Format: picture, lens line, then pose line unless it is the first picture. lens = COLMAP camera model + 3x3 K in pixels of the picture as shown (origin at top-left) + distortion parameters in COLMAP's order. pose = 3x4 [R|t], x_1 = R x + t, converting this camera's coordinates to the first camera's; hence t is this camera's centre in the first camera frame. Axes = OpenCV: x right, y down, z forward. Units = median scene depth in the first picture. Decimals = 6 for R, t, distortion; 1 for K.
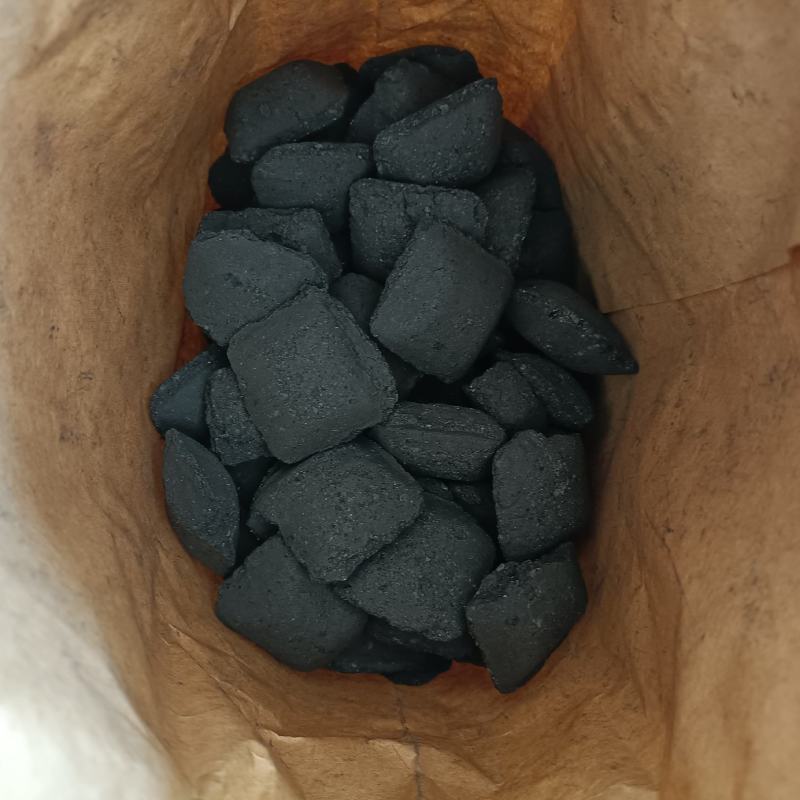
lens RADIAL K [[845.4, 0, 409.6], [0, 845.4, 399.4], [0, 0, 1]] dist [0.188282, 0.007849]
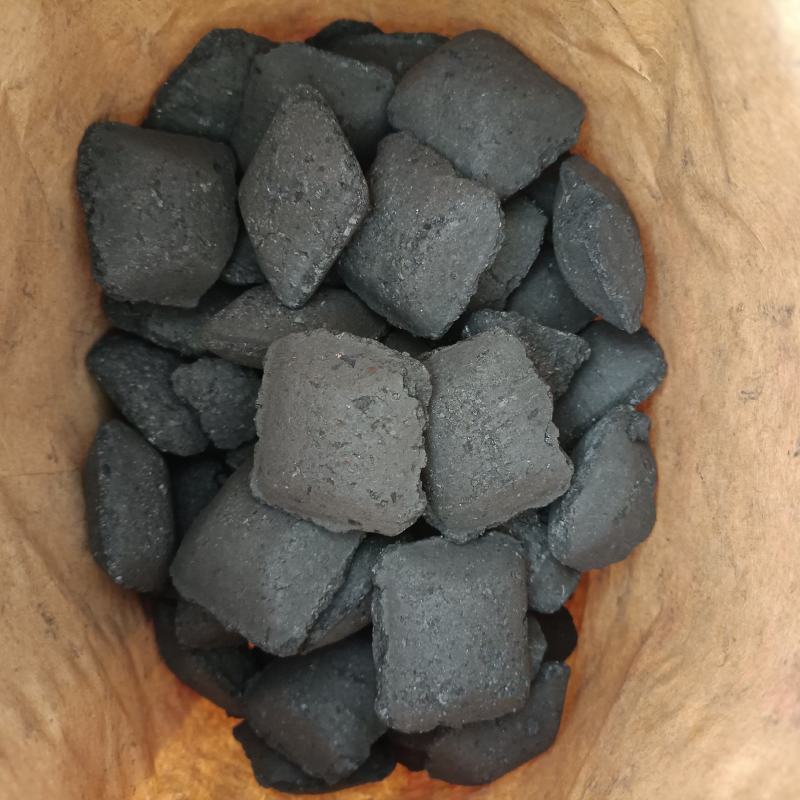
lens RADIAL K [[832.1, 0, 400.0], [0, 832.1, 400.0], [0, 0, 1]] dist [0.083486, -0.024448]
pose [[-0.998961, -0.026261, -0.037240, -0.029763], [0.026124, -0.999650, 0.004183, -0.040373], [-0.037336, 0.003206, 0.999298, 0.243400]]
